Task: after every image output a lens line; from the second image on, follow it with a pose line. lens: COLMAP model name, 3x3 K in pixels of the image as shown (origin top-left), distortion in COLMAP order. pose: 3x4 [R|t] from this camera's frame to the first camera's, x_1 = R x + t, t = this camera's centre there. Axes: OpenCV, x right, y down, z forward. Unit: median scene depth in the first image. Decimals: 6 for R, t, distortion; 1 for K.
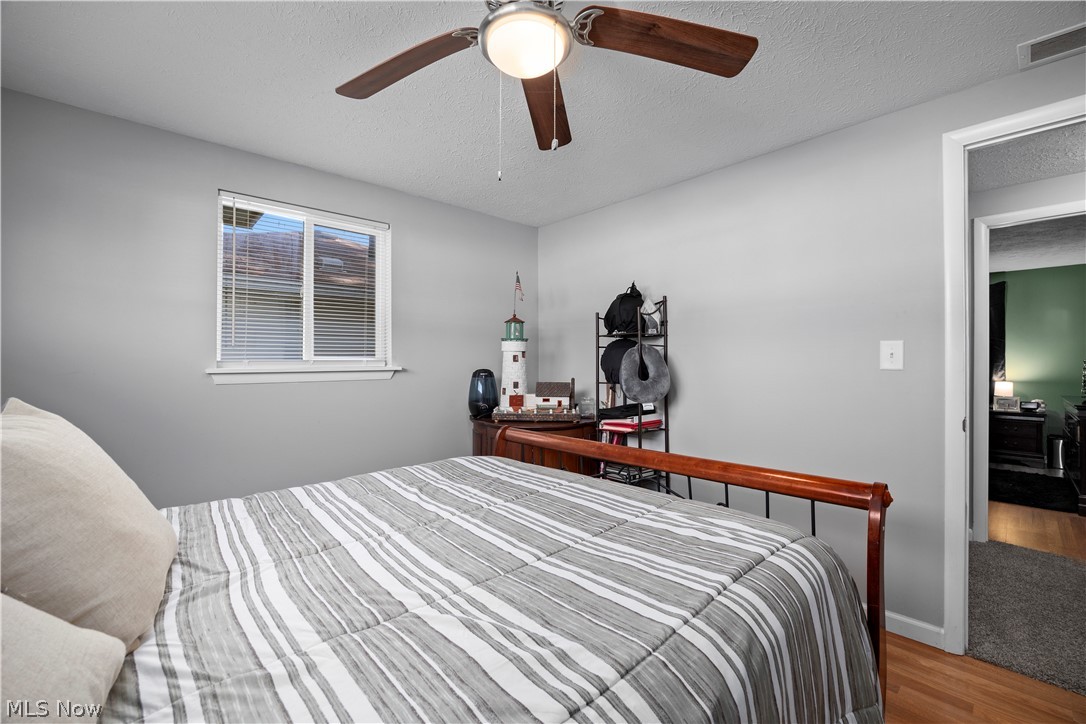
lens RADIAL K [[460.4, 0, 536.2], [0, 460.4, 354.5], [0, 0, 1]] dist [-0.003018, -0.000134]
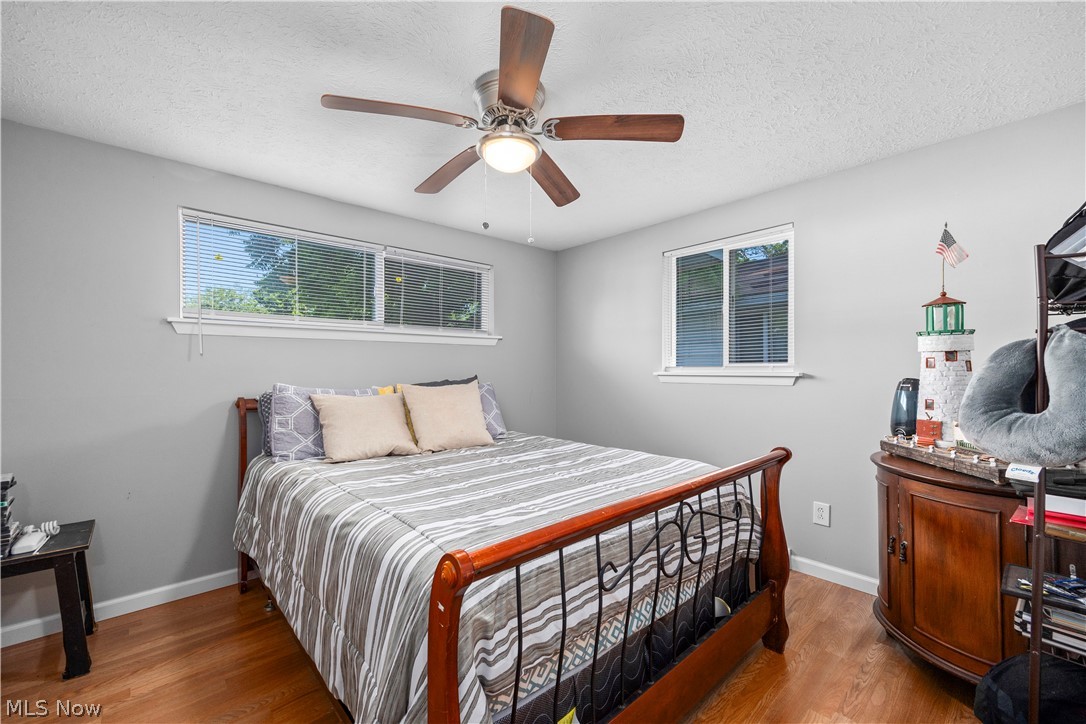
lens RADIAL K [[428.0, 0, 535.7], [0, 428.0, 365.7], [0, 0, 1]] dist [0.003517, -0.000402]
pose [[-0.012087, -0.004220, -0.999918, 0.550610], [0.002582, 0.999988, -0.004252, 0.013571], [0.999924, -0.002633, -0.012076, 0.458546]]
